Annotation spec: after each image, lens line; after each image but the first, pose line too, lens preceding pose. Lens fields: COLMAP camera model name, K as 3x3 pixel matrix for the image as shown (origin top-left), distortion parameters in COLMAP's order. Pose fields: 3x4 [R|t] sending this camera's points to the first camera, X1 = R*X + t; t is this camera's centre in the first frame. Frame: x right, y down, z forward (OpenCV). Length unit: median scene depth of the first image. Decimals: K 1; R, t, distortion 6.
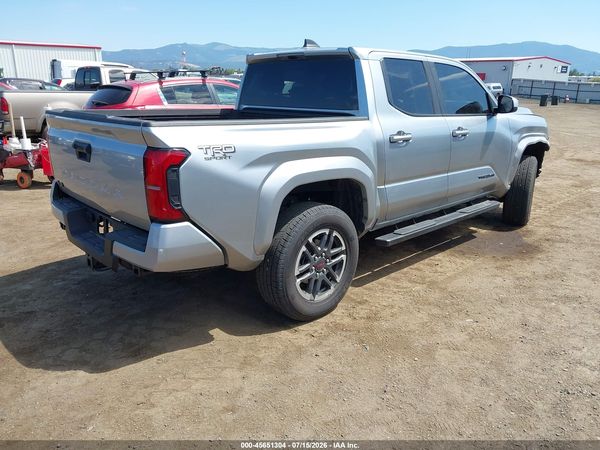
lens RADIAL K [[472.7, 0, 296.7], [0, 472.7, 221.9], [0, 0, 1]] dist [0.031301, -0.040527]
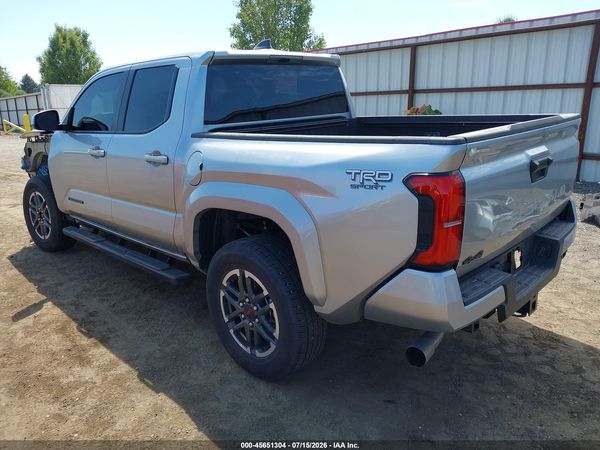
lens RADIAL K [[472.7, 0, 296.0], [0, 472.7, 224.8], [0, 0, 1]] dist [0.031301, -0.040527]
pose [[-0.038562, -0.274921, 0.960693, -0.974682], [0.307805, 0.911392, 0.273168, -0.323045], [-0.950668, 0.306240, 0.049477, 1.094703]]
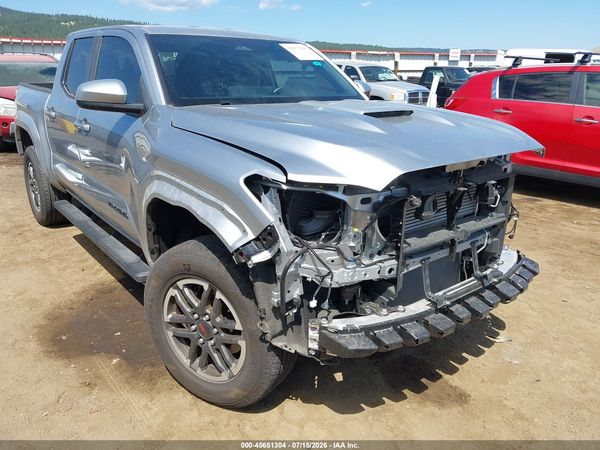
lens RADIAL K [[472.7, 0, 297.5], [0, 472.7, 224.9], [0, 0, 1]] dist [0.031301, -0.040527]
pose [[-0.080371, 0.296992, -0.951492, 1.259768], [-0.289294, 0.906541, 0.307397, -0.434781], [0.953860, 0.299966, 0.013058, 1.572175]]
